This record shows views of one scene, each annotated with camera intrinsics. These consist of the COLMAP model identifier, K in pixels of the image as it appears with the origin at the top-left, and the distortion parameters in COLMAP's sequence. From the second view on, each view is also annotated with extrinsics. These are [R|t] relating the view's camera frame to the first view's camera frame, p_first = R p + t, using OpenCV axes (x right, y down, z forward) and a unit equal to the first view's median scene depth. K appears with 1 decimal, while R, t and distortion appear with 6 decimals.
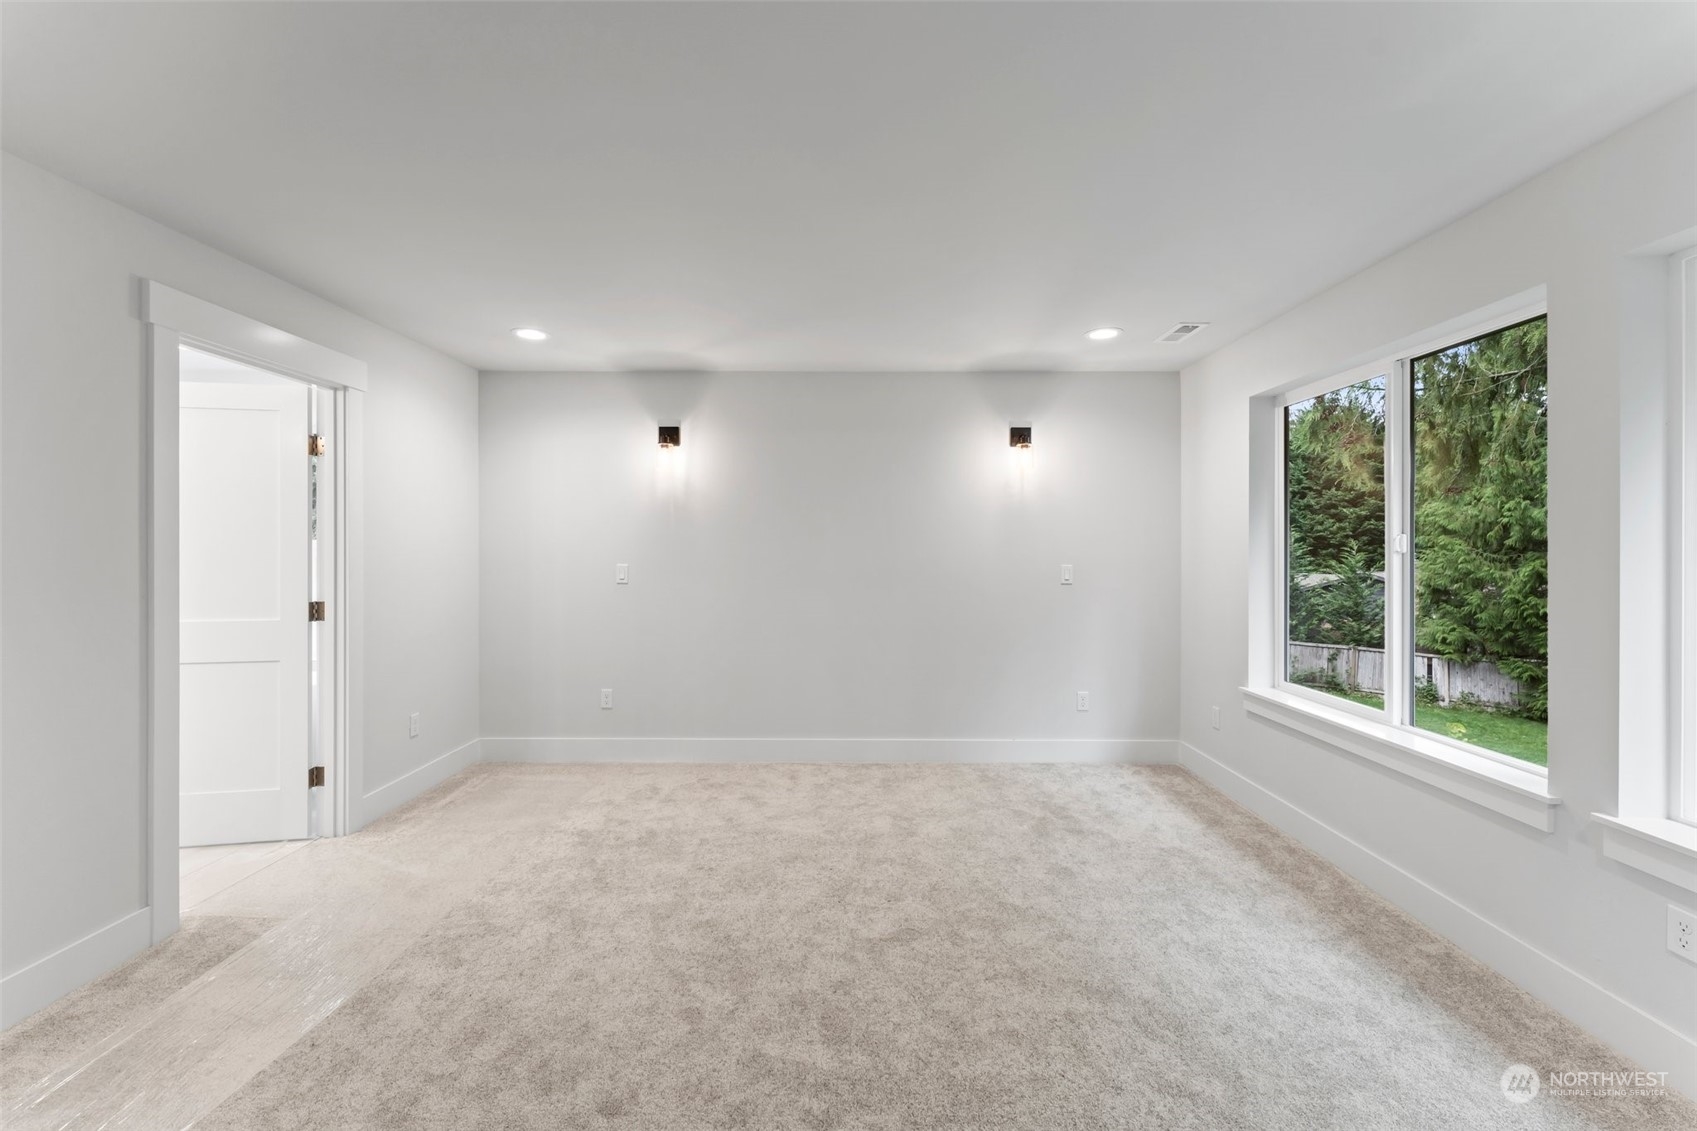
lens RADIAL K [[680.2, 0, 848.3], [0, 680.2, 550.4], [0, 0, 1]] dist [-0.000734, -0.000707]
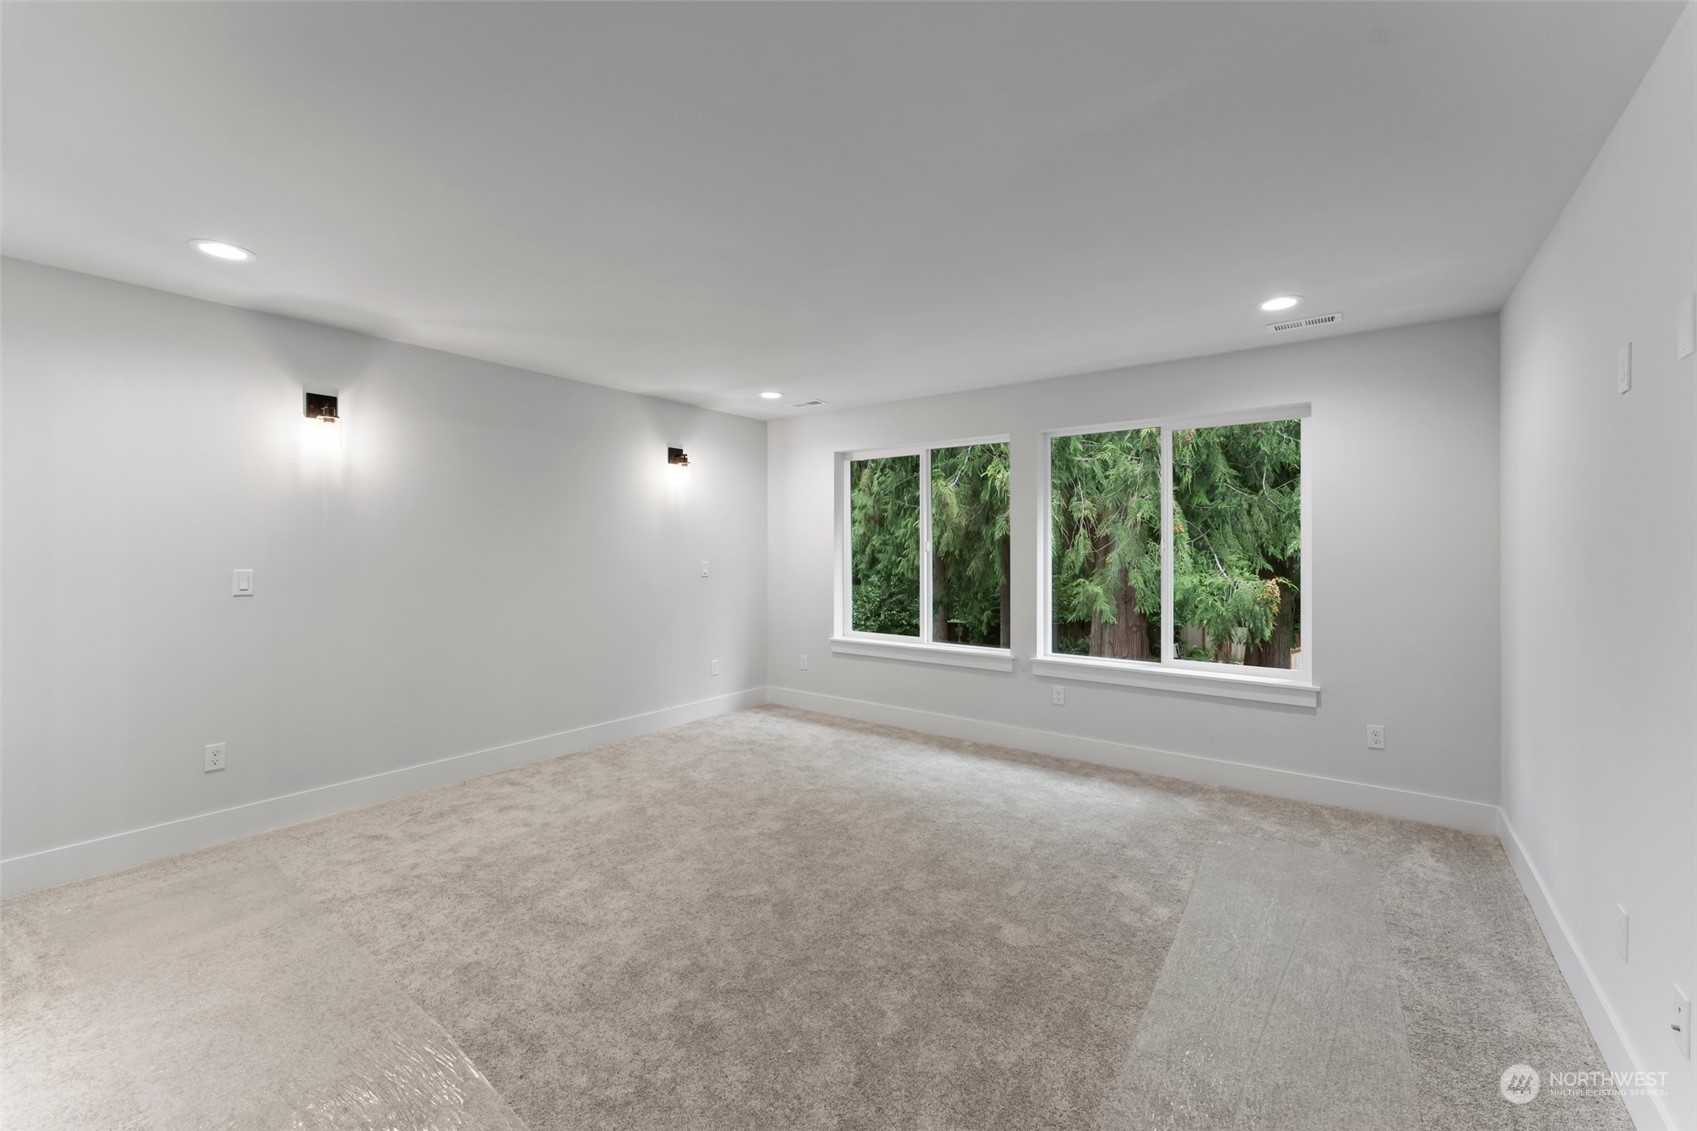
lens RADIAL K [[680.2, 0, 848.3], [0, 680.2, 550.4], [0, 0, 1]] dist [-0.000734, -0.000707]
pose [[0.595536, -0.001755, 0.803327, -0.646935], [0.002299, 0.999997, 0.000481, 0.000954], [-0.803326, 0.001560, 0.595538, 0.040999]]
